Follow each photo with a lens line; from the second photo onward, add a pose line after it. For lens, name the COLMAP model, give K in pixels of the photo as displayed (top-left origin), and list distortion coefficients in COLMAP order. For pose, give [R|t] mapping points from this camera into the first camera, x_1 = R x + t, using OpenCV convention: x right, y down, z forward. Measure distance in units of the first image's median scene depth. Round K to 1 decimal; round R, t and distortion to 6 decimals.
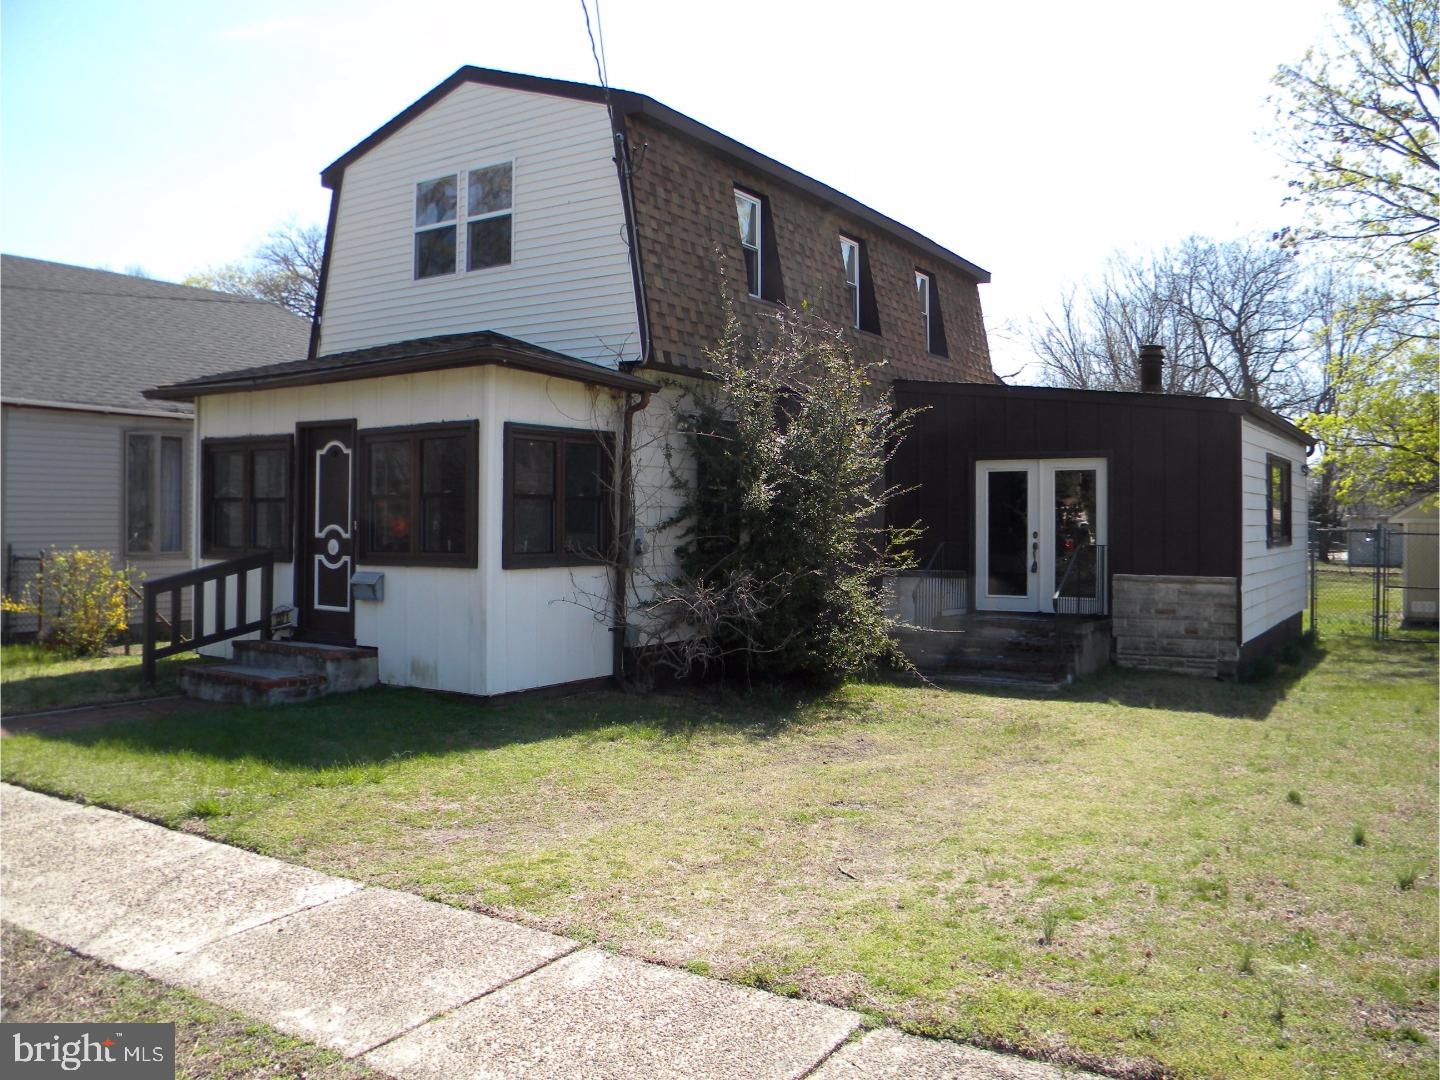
lens RADIAL K [[1216.3, 0, 704.9], [0, 1216.3, 532.8], [0, 0, 1]] dist [-0.178289, 0.137885]
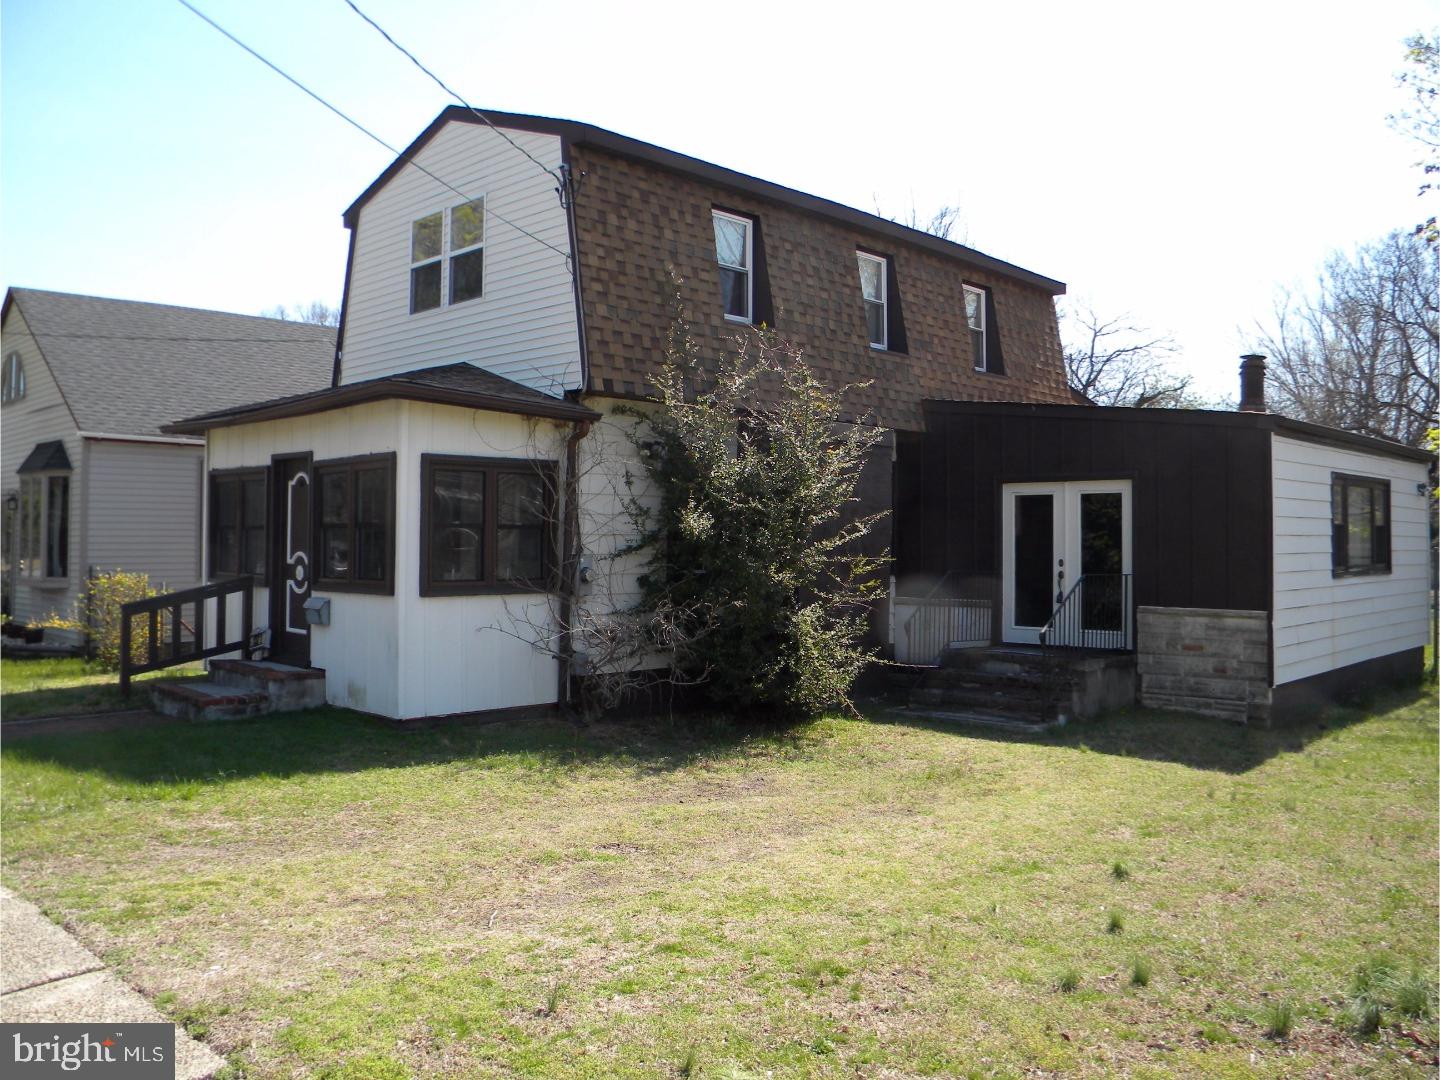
lens RADIAL K [[1216.3, 0, 719.3], [0, 1216.3, 534.1], [0, 0, 1]] dist [-0.178289, 0.137885]
pose [[0.981077, 0.000477, -0.193620, 0.238145], [-0.003292, 0.999894, -0.014214, -0.007993], [0.193592, 0.014582, 0.980974, 0.040132]]
